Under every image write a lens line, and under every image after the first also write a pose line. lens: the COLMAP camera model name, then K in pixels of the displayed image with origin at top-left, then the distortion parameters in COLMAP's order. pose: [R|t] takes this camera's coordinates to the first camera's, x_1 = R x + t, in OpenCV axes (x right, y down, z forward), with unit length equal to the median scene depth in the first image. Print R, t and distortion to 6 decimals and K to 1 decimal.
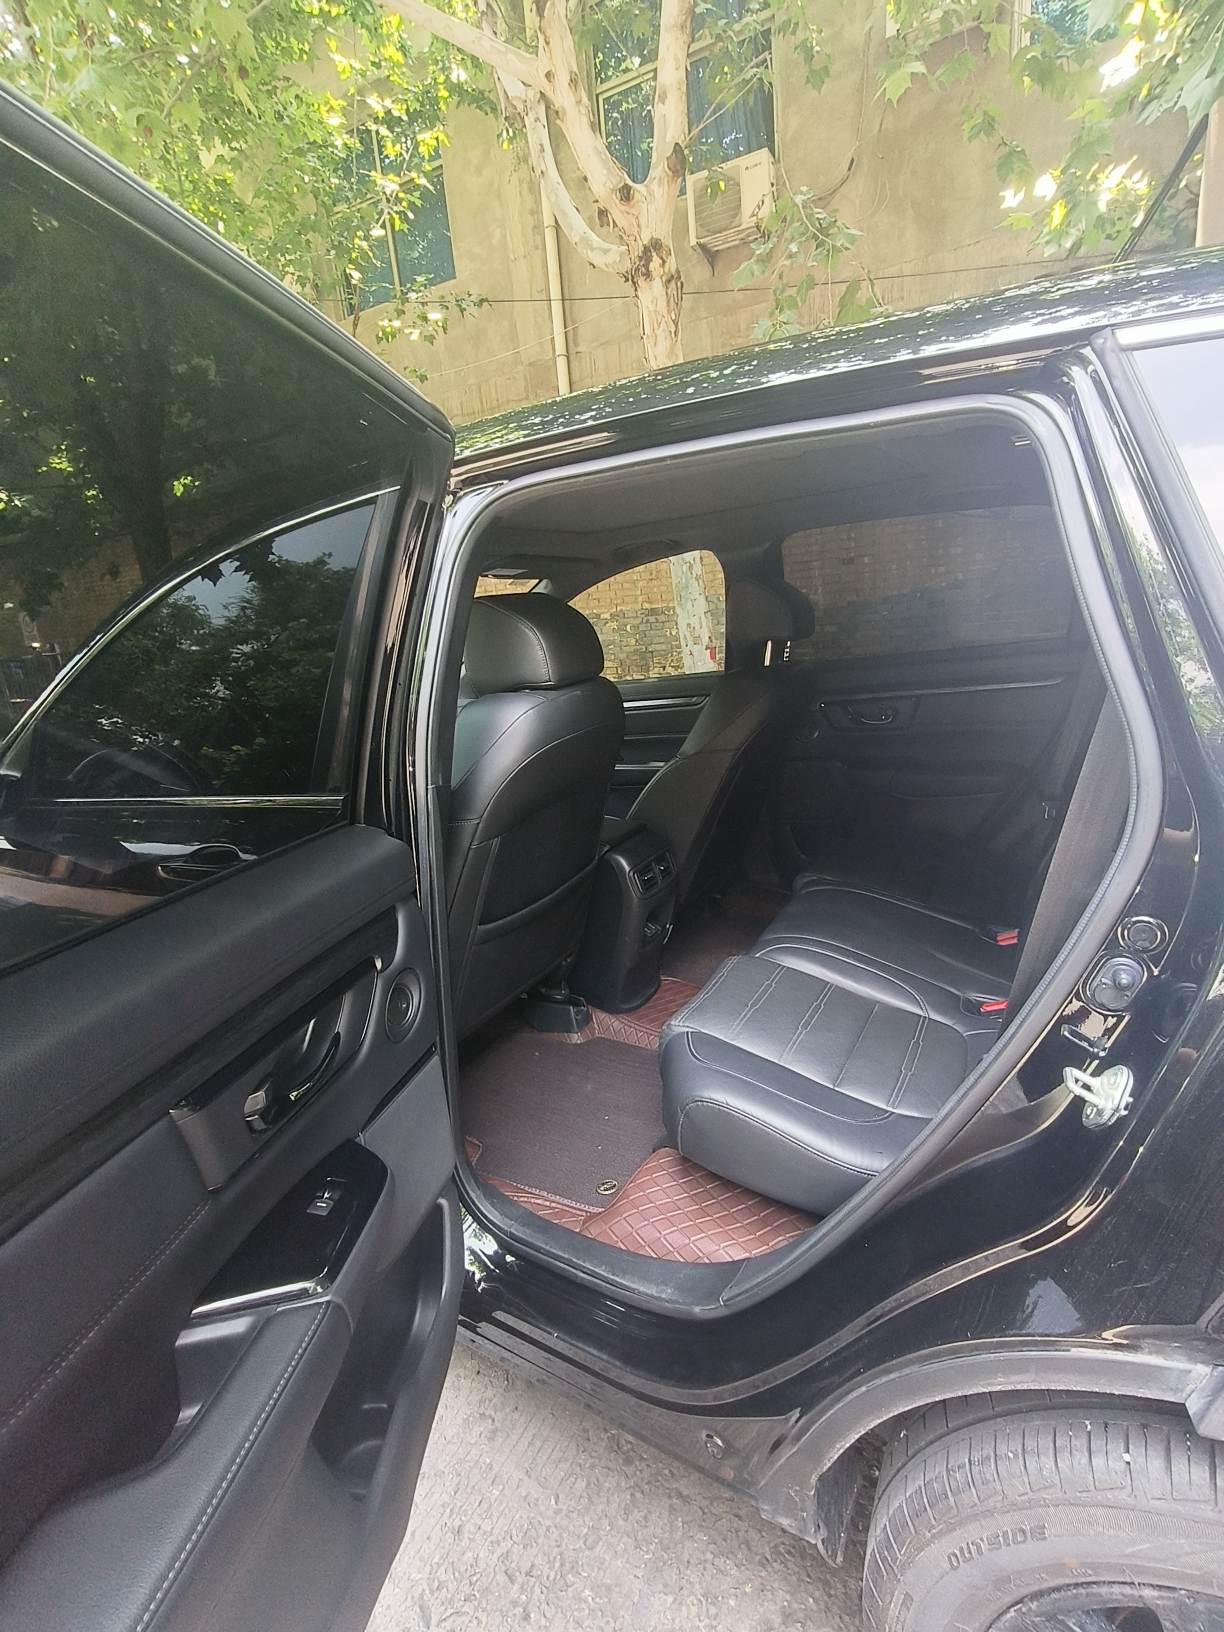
lens RADIAL K [[764.4, 0, 623.2], [0, 764.4, 788.5], [0, 0, 1]] dist [0.001602, 0.000375]
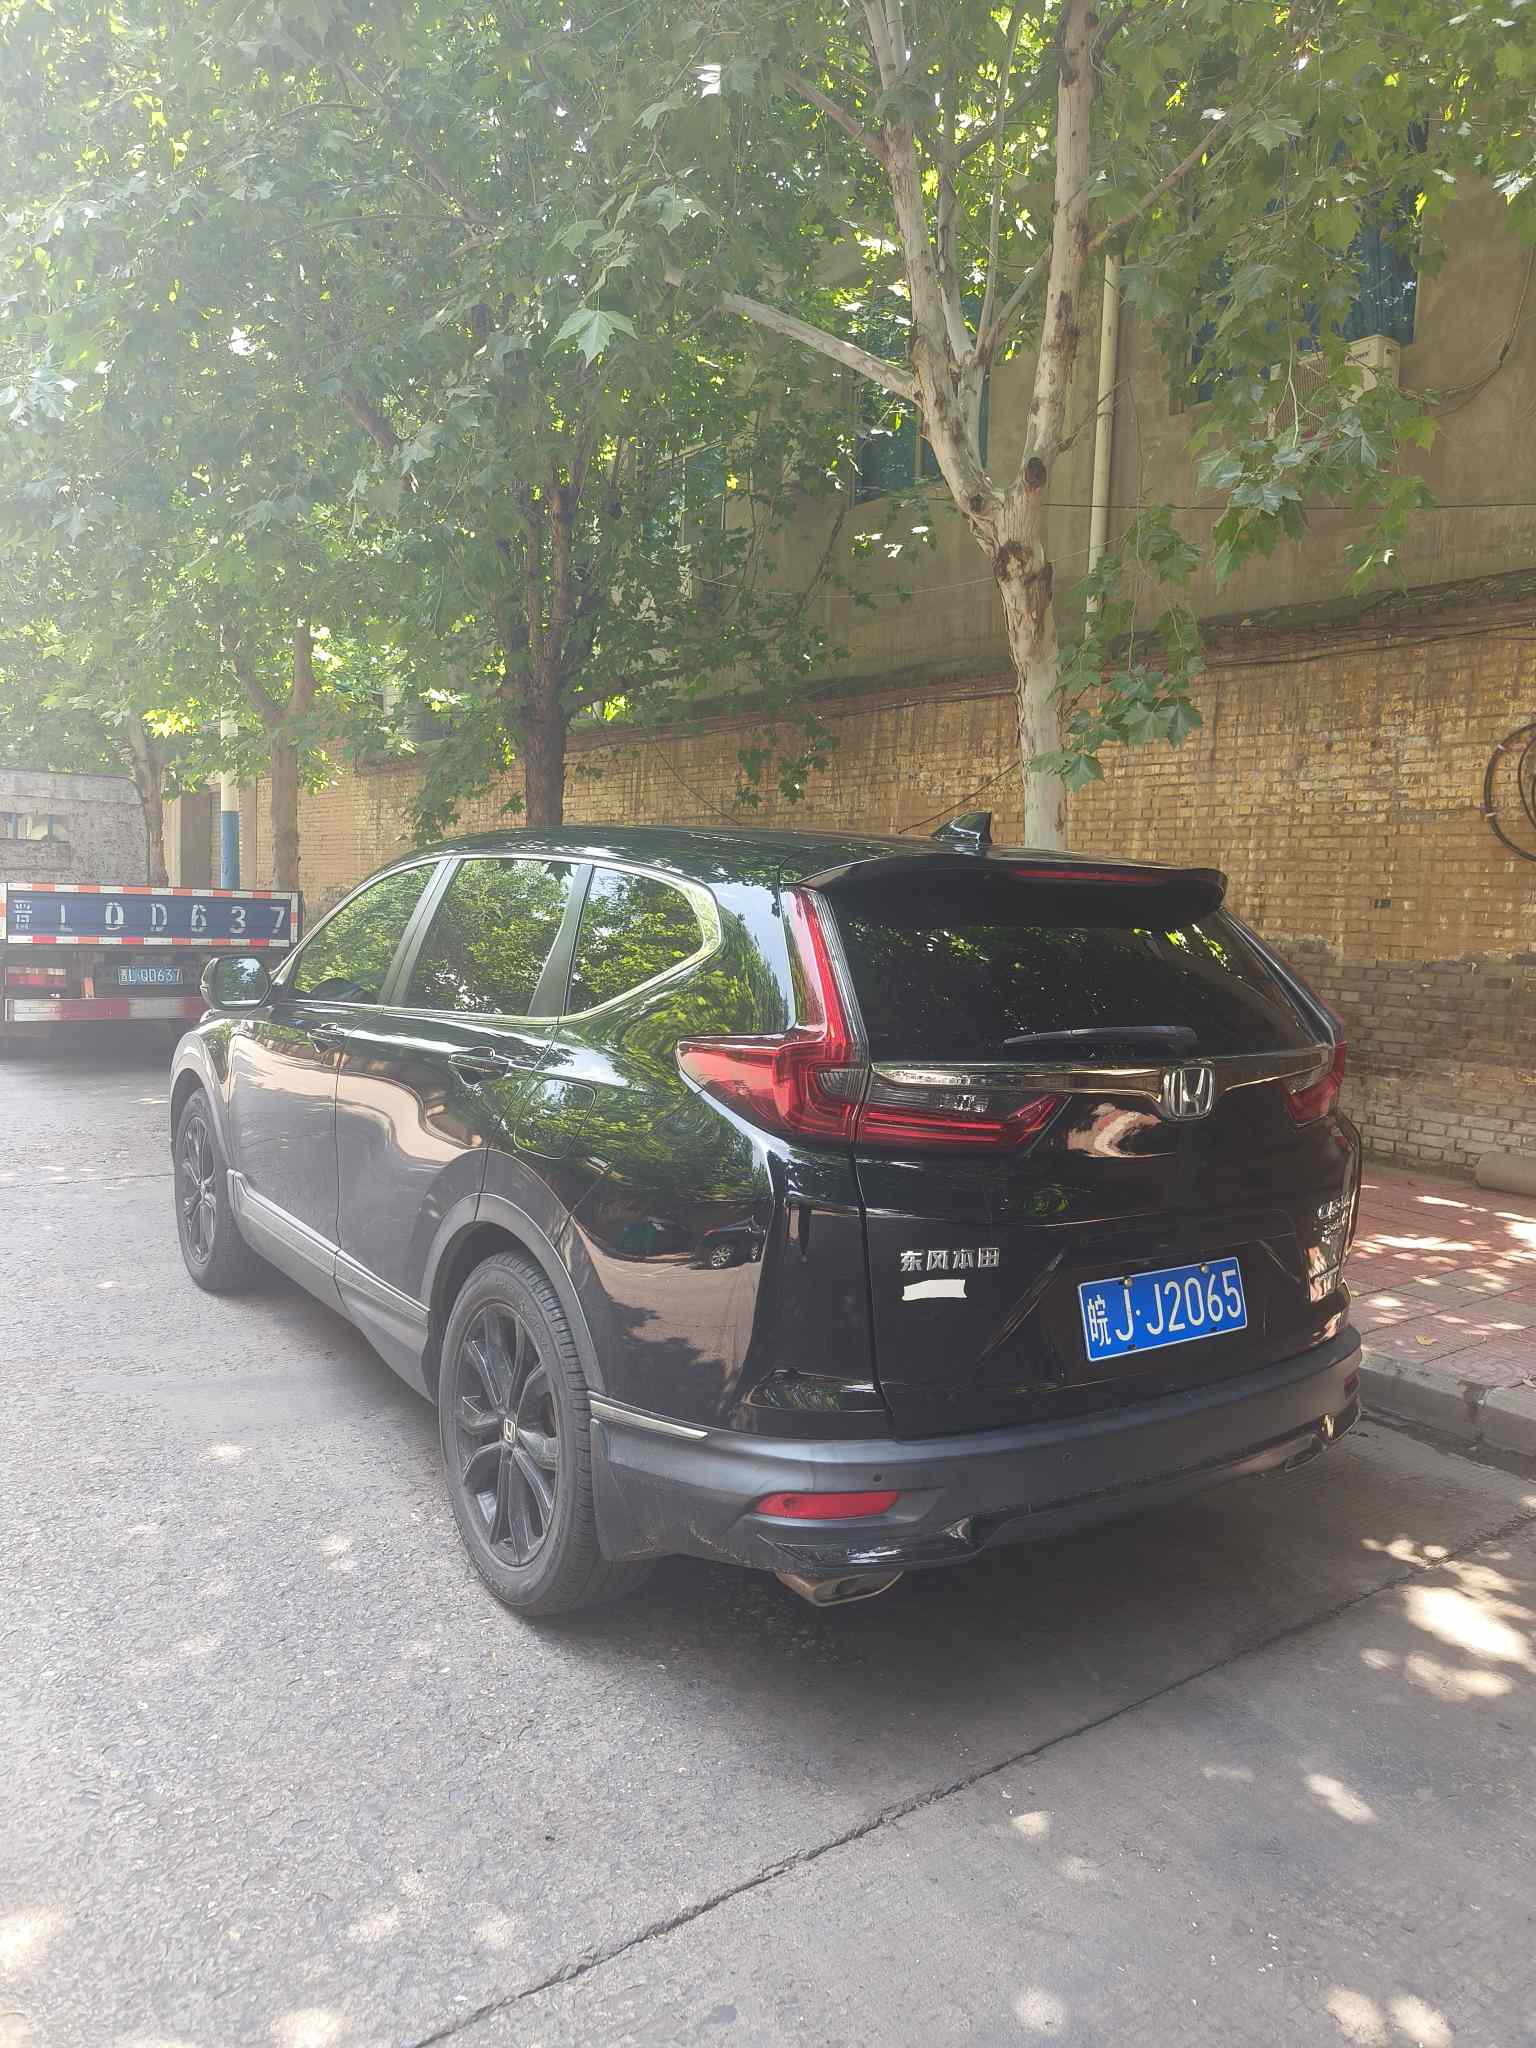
lens RADIAL K [[1425.2, 0, 768.0], [0, 1425.2, 1024.0], [0, 0, 1]] dist [-0.004423, -0.002491]
pose [[0.893997, 0.159030, -0.418902, 0.353652], [-0.213132, 0.973288, -0.085358, 0.030567], [0.394138, 0.165591, 0.904010, -0.338346]]
